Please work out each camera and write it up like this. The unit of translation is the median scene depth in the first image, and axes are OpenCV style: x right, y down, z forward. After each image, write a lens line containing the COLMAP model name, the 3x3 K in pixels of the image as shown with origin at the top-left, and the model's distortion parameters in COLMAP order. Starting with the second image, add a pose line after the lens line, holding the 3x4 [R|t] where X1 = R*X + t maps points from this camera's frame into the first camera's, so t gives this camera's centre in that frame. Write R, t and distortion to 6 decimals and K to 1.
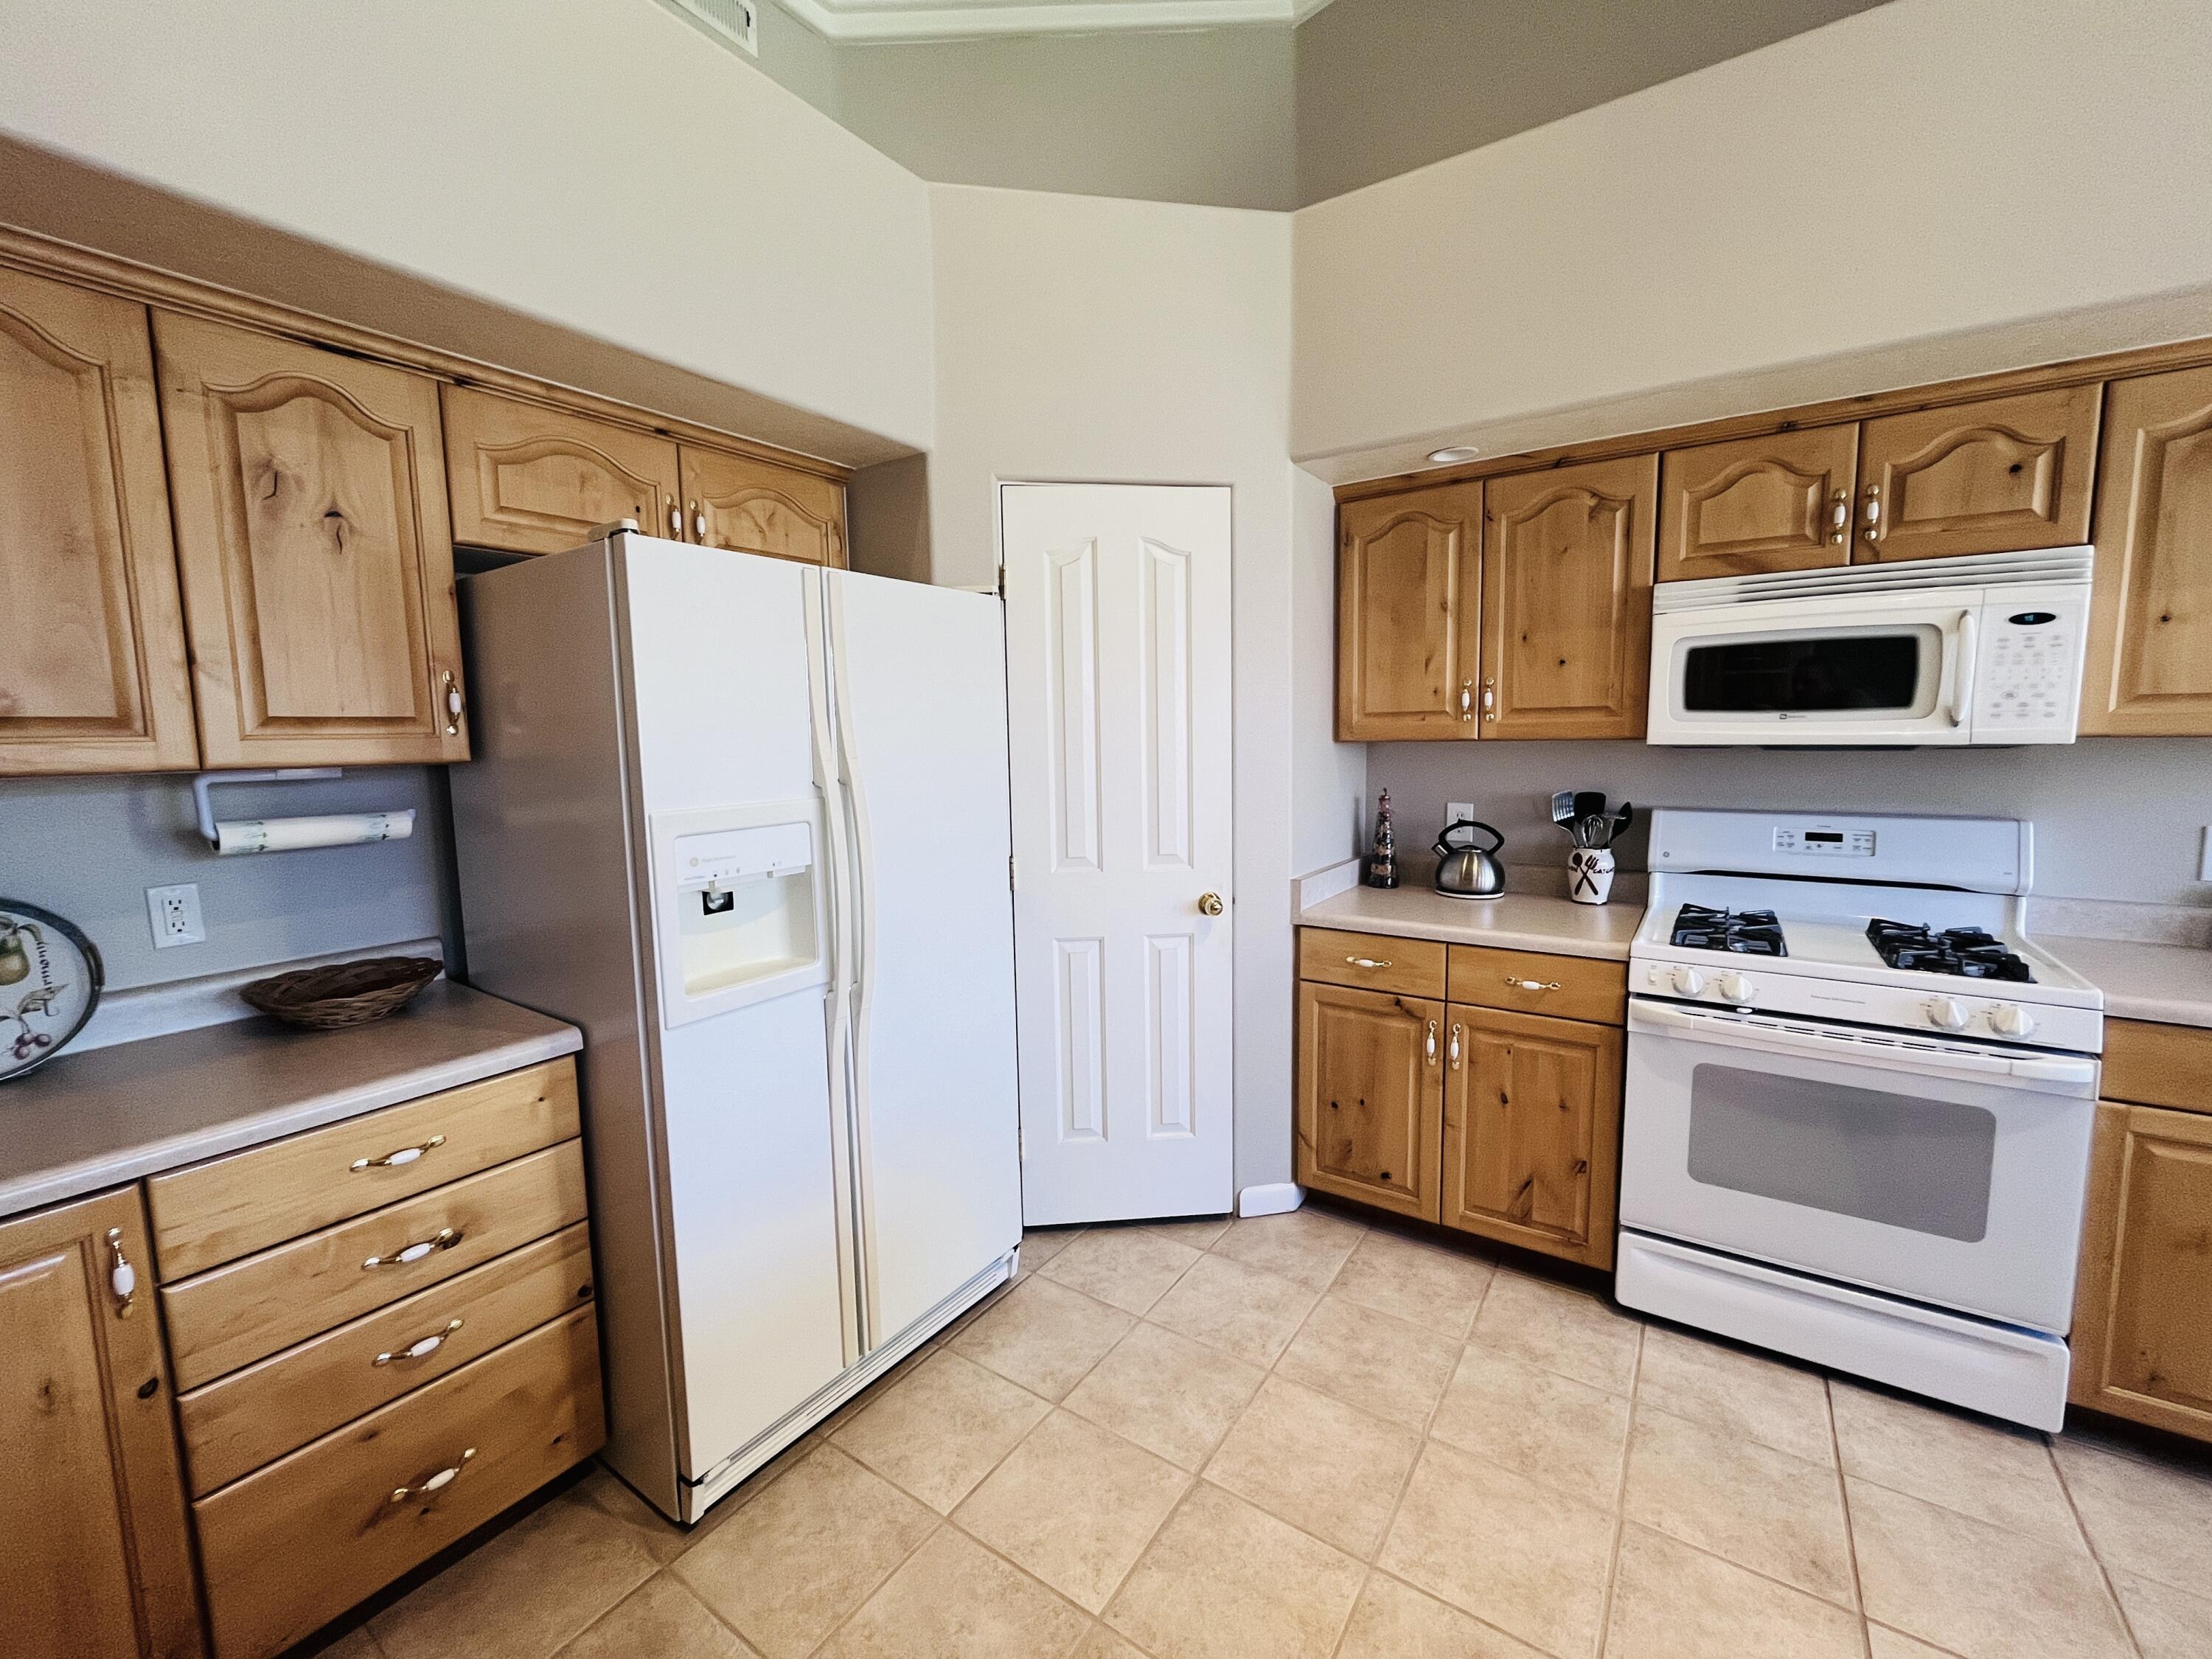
lens RADIAL K [[897.5, 0, 1100.7], [0, 897.5, 828.9], [0, 0, 1]] dist [-0.002024, -0.000536]
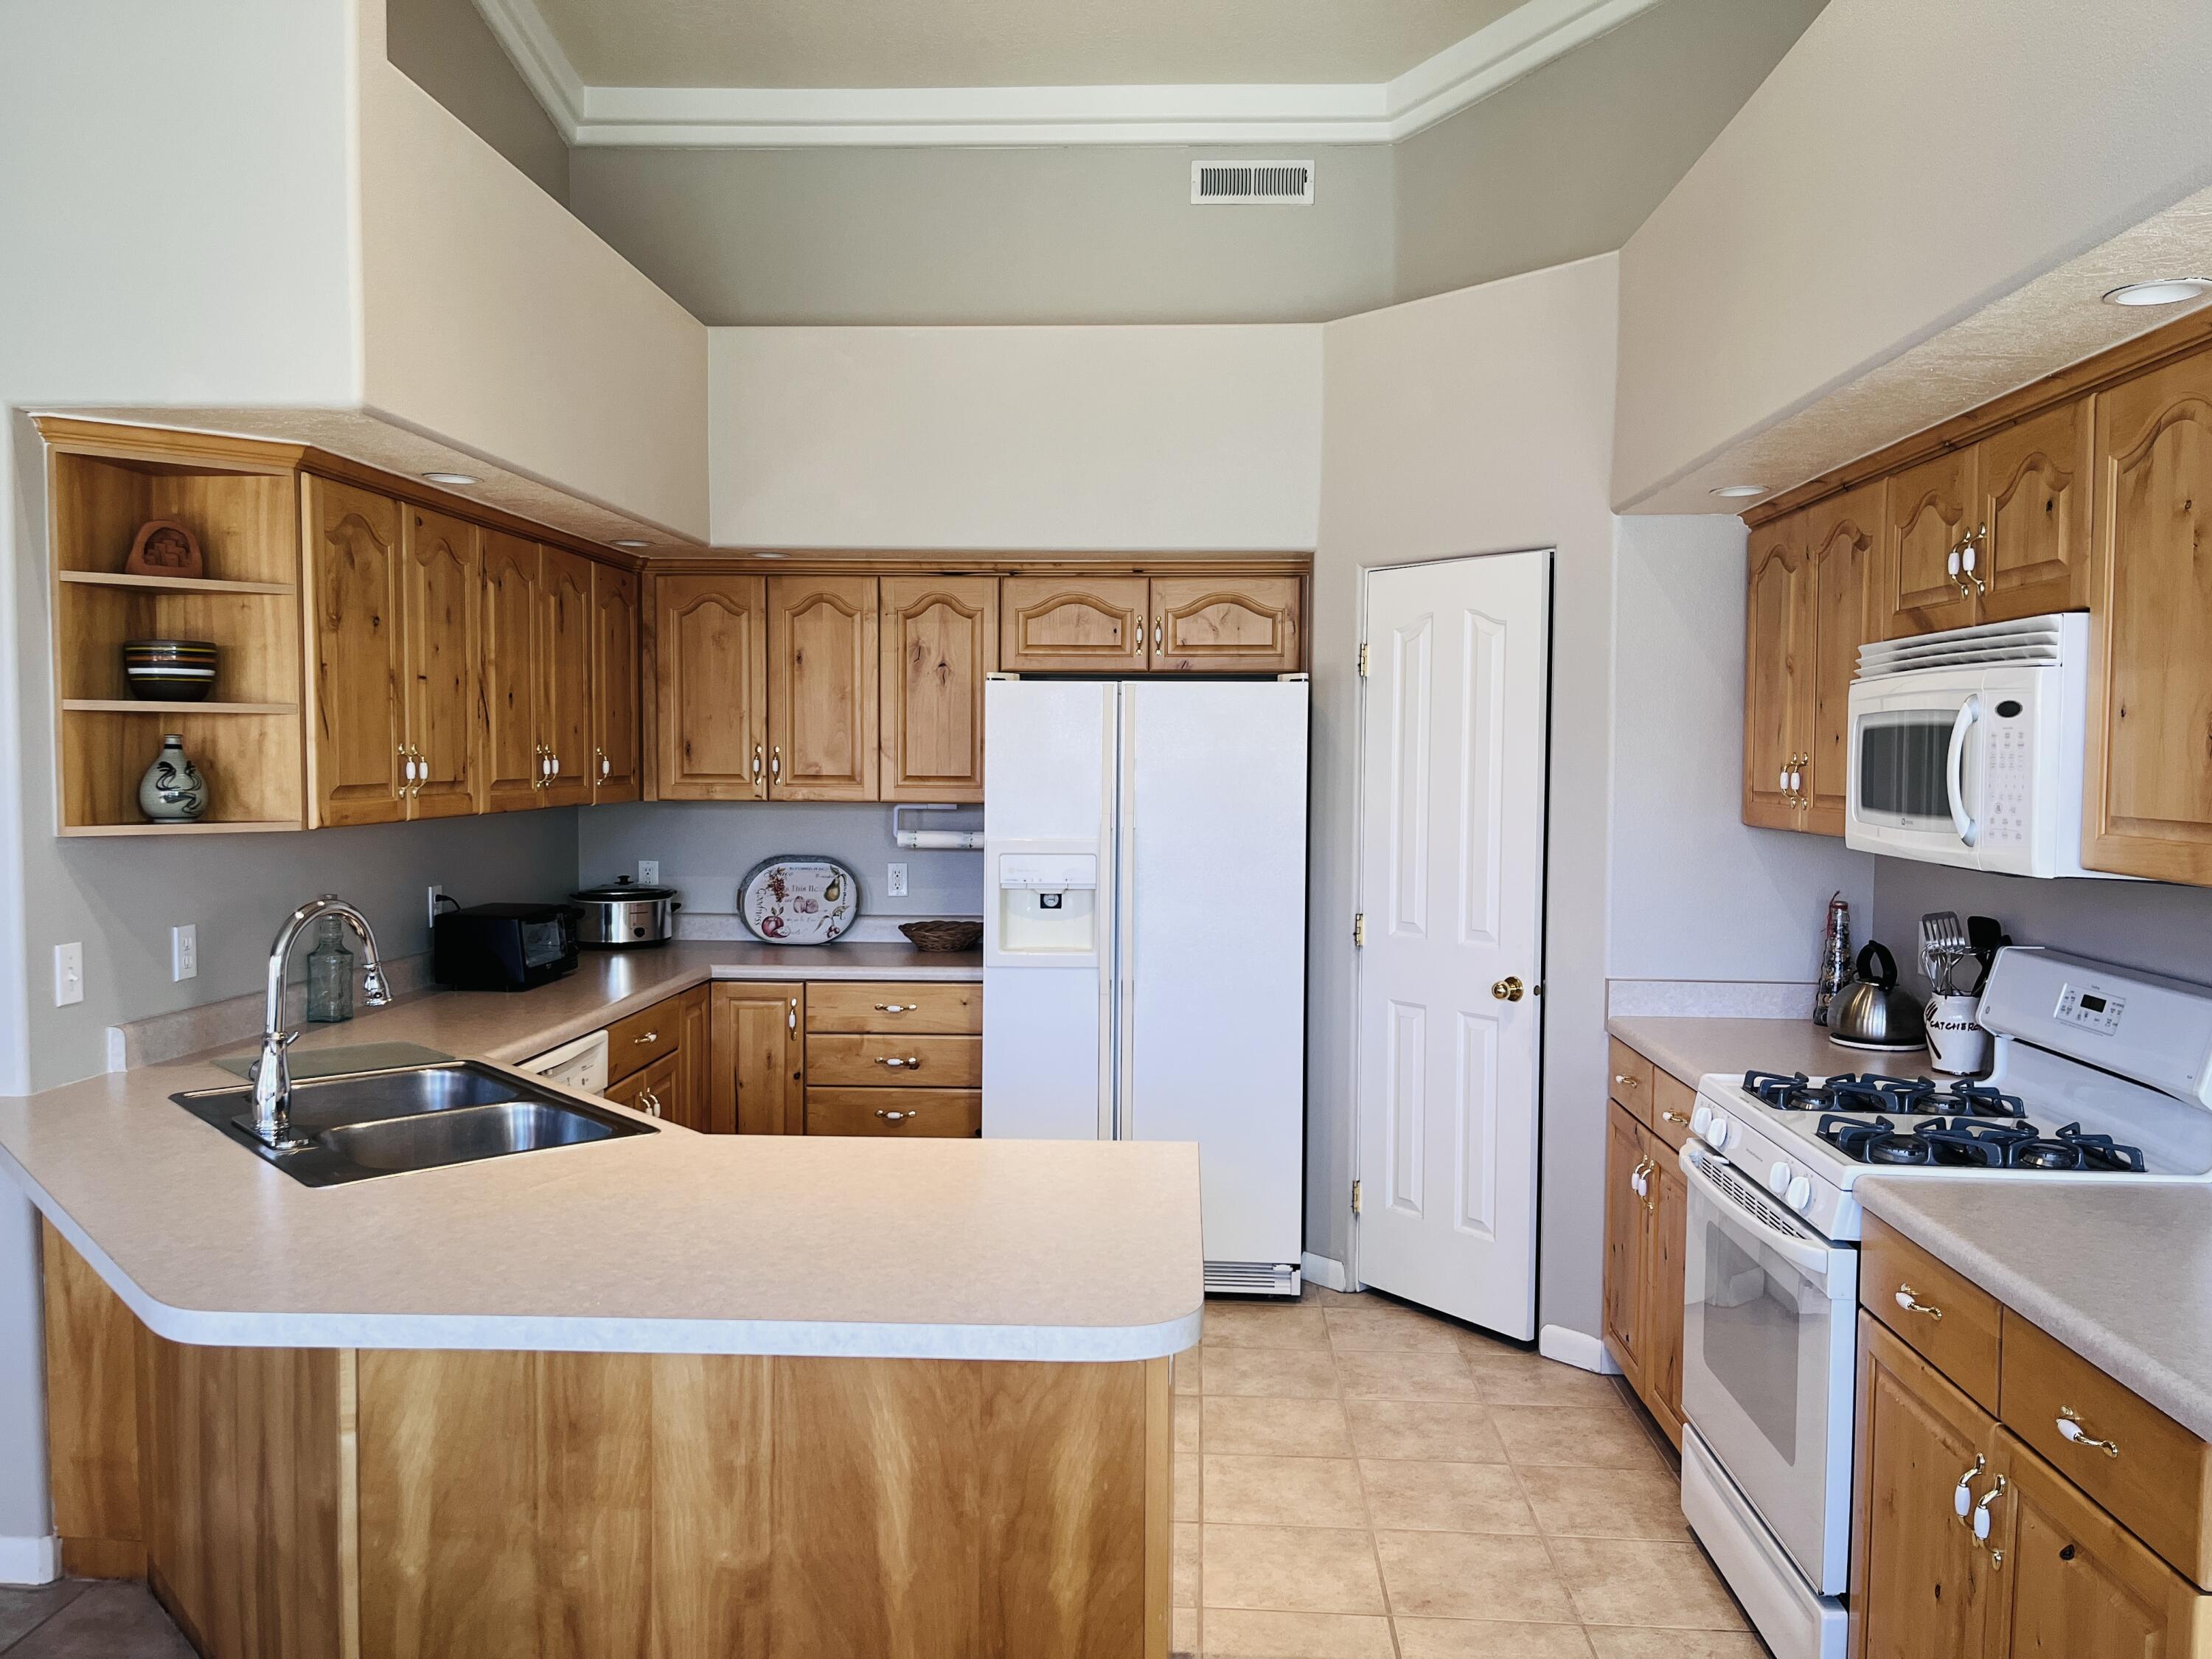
lens RADIAL K [[1674.3, 0, 1106.0], [0, 1674.3, 829.5], [0, 0, 1]] dist [0.038604, -0.000696]
pose [[0.519724, 0.059132, -0.852285, 1.646993], [-0.108492, 0.994093, 0.002812, -0.047997], [0.847417, 0.091005, 0.523070, -0.343663]]
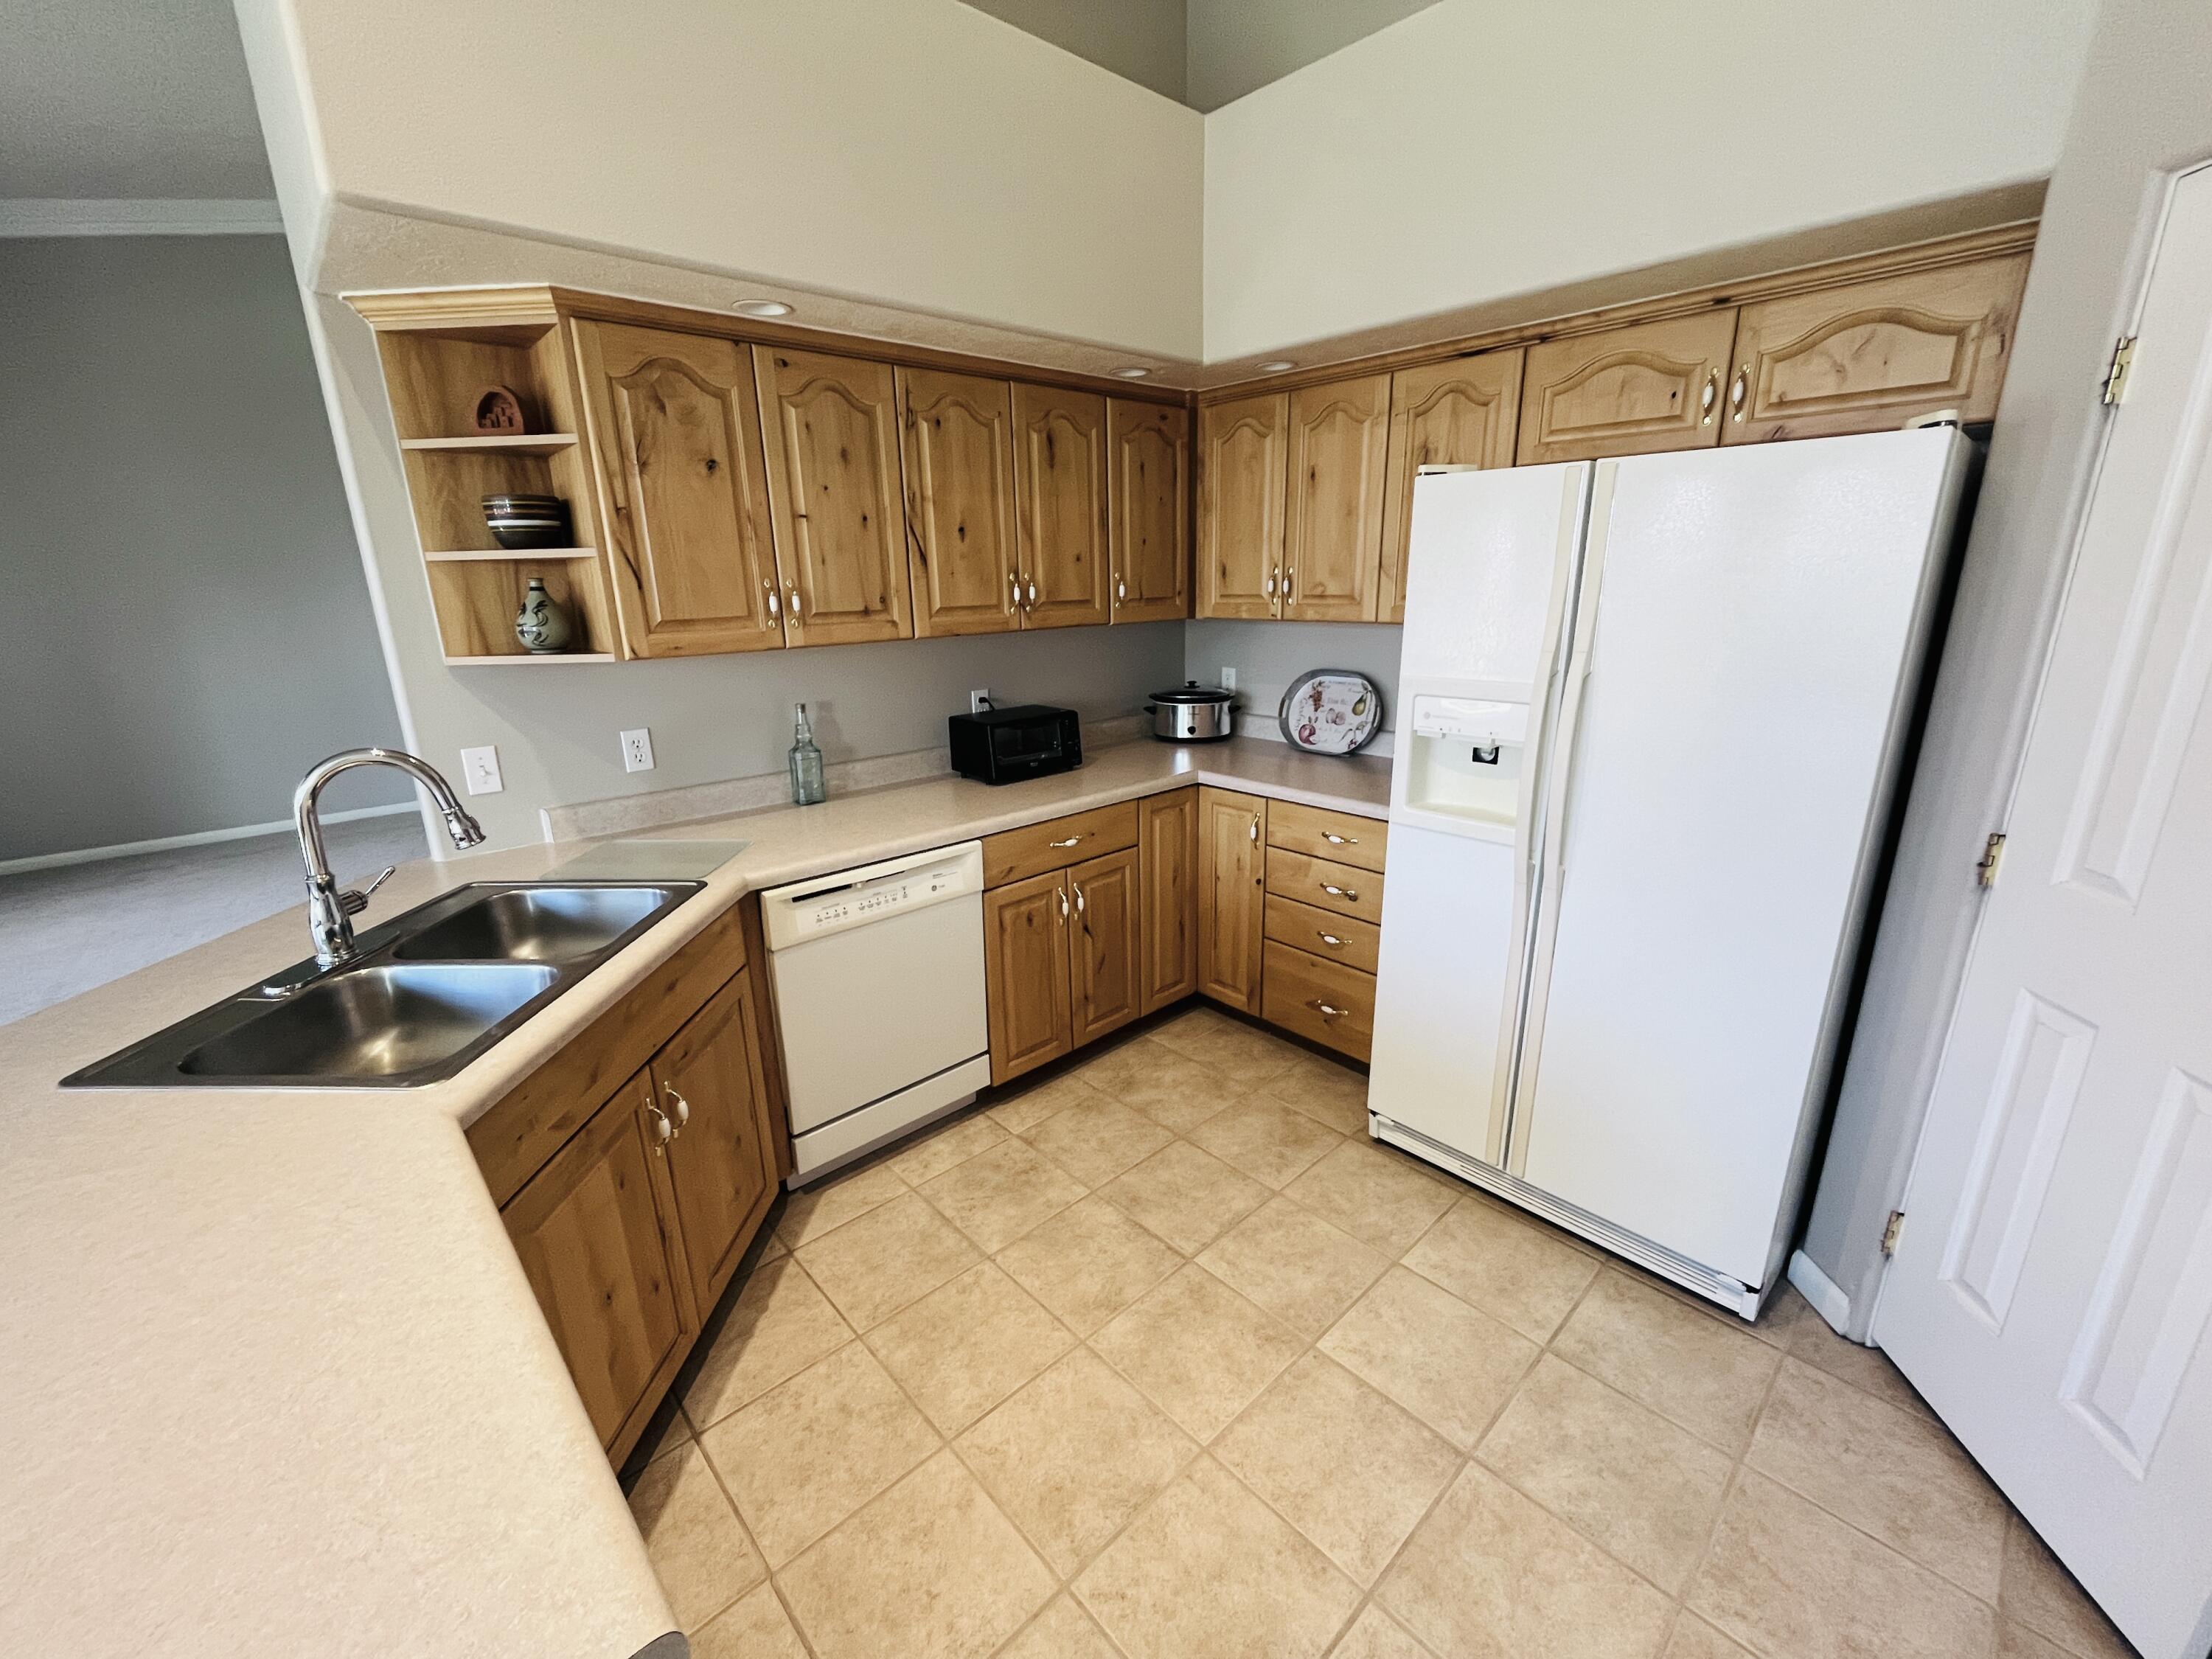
lens RADIAL K [[897.5, 0, 1100.7], [0, 897.5, 828.9], [0, 0, 1]] dist [-0.002024, -0.000536]
pose [[-0.219660, 0.287974, -0.932105, 0.727687], [-0.082624, 0.946516, 0.311897, -0.137026], [0.972071, 0.145526, -0.184119, 0.576291]]
